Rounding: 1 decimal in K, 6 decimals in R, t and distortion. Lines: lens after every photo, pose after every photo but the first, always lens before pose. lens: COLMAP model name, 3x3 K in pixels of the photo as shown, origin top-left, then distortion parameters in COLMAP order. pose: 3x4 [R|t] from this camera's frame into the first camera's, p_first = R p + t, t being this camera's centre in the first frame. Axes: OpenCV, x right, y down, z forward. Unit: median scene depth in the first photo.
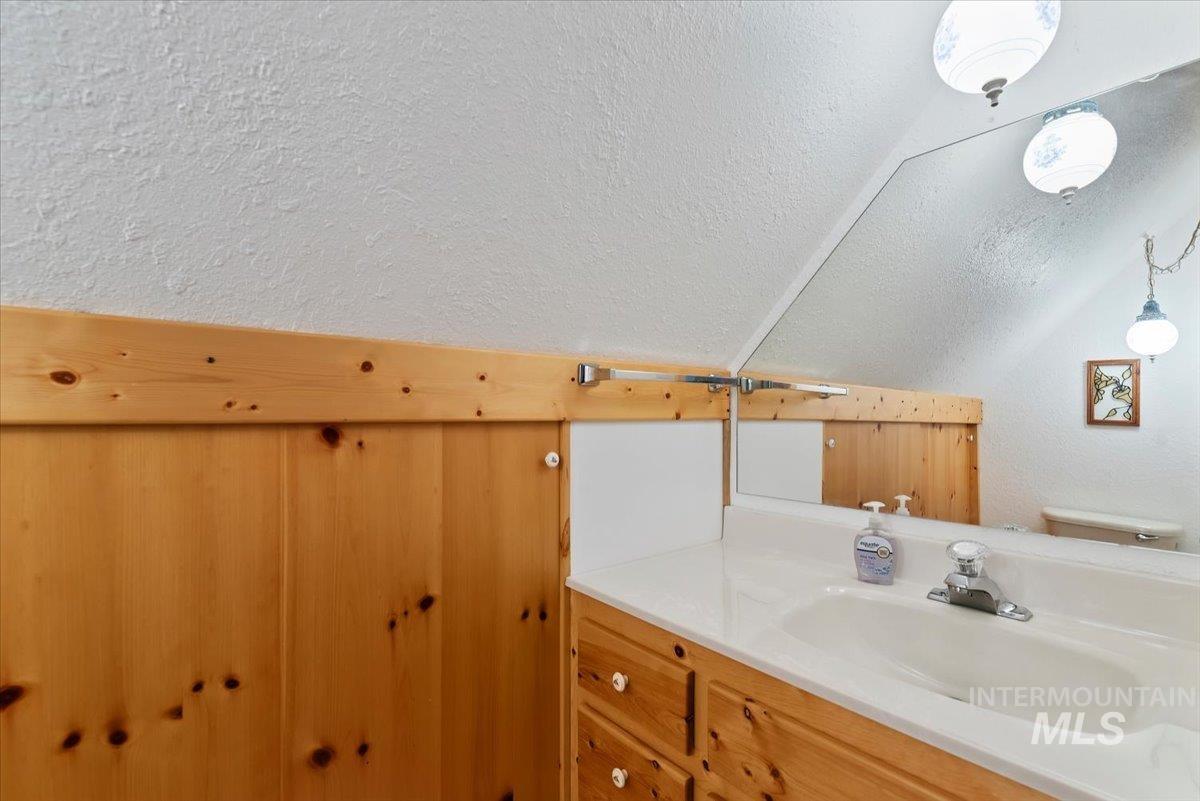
lens RADIAL K [[537.4, 0, 594.6], [0, 537.4, 402.5], [0, 0, 1]] dist [0.004504, 0.000310]
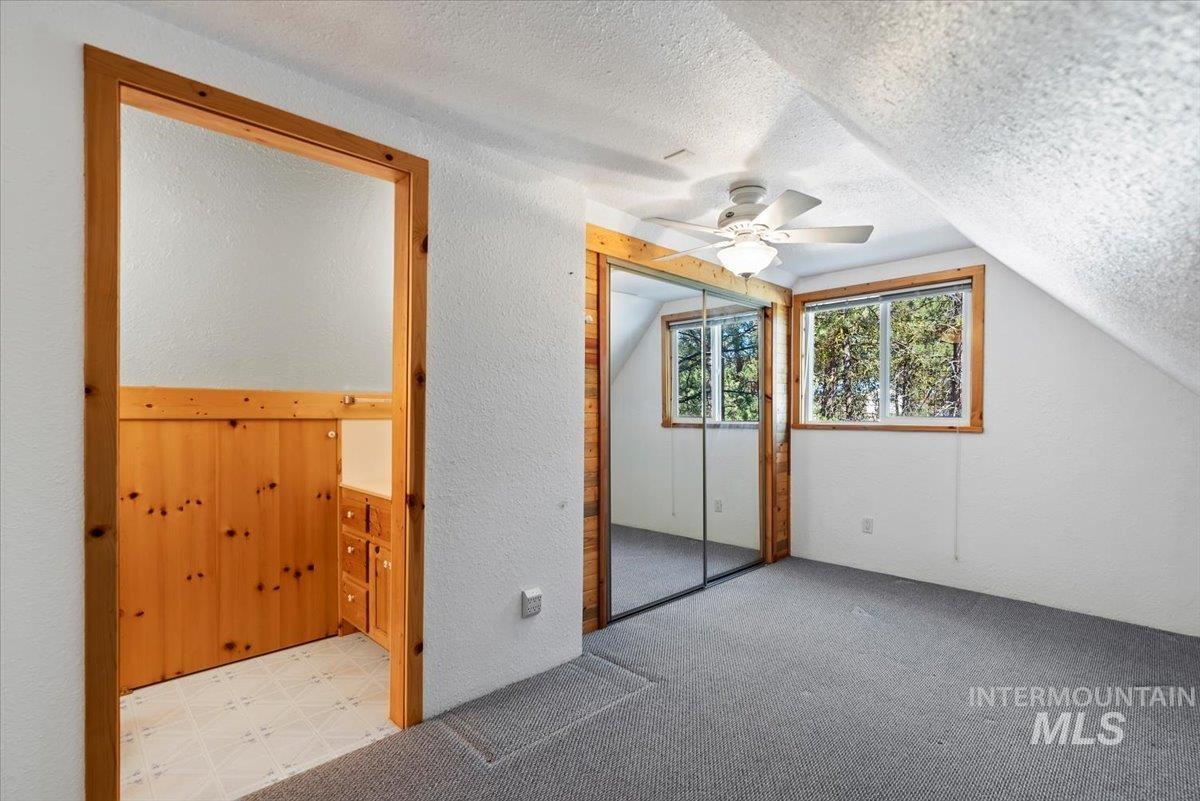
lens RADIAL K [[537.4, 0, 604.9], [0, 537.4, 410.9], [0, 0, 1]] dist [0.004504, 0.000310]
pose [[0.994140, -0.003493, 0.108047, 1.140853], [0.002766, 0.999972, 0.006884, -0.020540], [-0.108068, -0.006545, 0.994122, -2.020366]]
